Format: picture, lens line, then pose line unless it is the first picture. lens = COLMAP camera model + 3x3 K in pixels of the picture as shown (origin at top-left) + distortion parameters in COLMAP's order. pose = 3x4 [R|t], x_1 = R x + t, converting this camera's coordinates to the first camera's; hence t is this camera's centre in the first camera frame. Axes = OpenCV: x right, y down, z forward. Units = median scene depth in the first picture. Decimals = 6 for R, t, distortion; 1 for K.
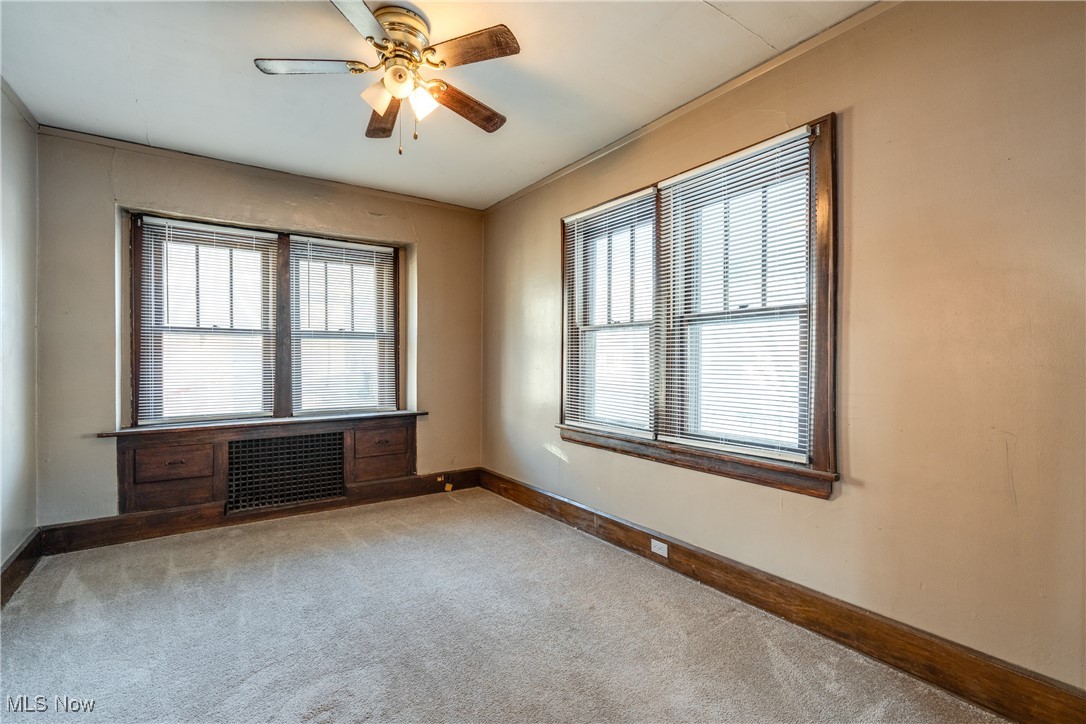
lens RADIAL K [[485.7, 0, 543.0], [0, 485.7, 362.0], [0, 0, 1]] dist [-0.001638, 0.000371]
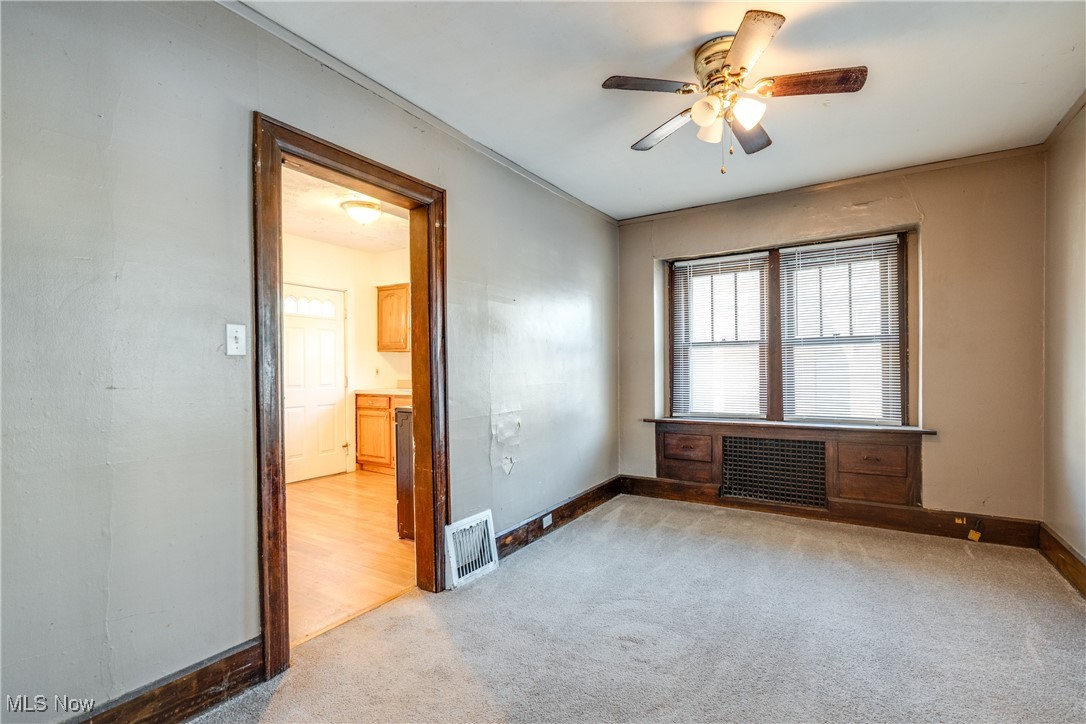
lens RADIAL K [[485.4, 0, 542.4], [0, 485.4, 369.0], [0, 0, 1]] dist [-0.001917, 0.000148]
pose [[0.404113, -0.005422, -0.914693, 0.258540], [0.007798, 0.999967, -0.002482, -0.001974], [0.914676, -0.006130, 0.404142, 0.107248]]
